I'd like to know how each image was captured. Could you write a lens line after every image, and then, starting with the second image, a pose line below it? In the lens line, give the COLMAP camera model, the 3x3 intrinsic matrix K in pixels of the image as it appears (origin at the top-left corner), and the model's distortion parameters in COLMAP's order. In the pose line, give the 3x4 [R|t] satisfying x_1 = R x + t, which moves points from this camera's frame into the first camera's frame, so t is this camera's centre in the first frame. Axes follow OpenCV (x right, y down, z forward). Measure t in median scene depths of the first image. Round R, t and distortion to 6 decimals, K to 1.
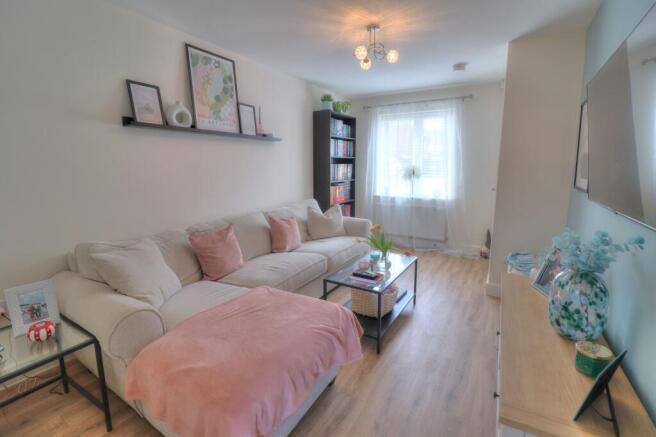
lens RADIAL K [[305.6, 0, 328.4], [0, 305.6, 209.0], [0, 0, 1]] dist [-0.019345, -0.001036]
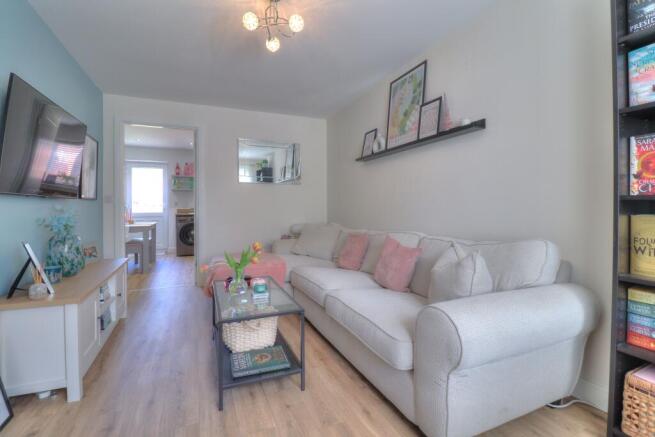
lens RADIAL K [[305.2, 0, 327.9], [0, 305.2, 209.0], [0, 0, 1]] dist [-0.019345, -0.001036]
pose [[-0.602619, 0.007861, -0.797990, 0.598105], [-0.112430, 0.989142, 0.094648, -0.113497], [0.790069, 0.146755, -0.595192, 1.426062]]
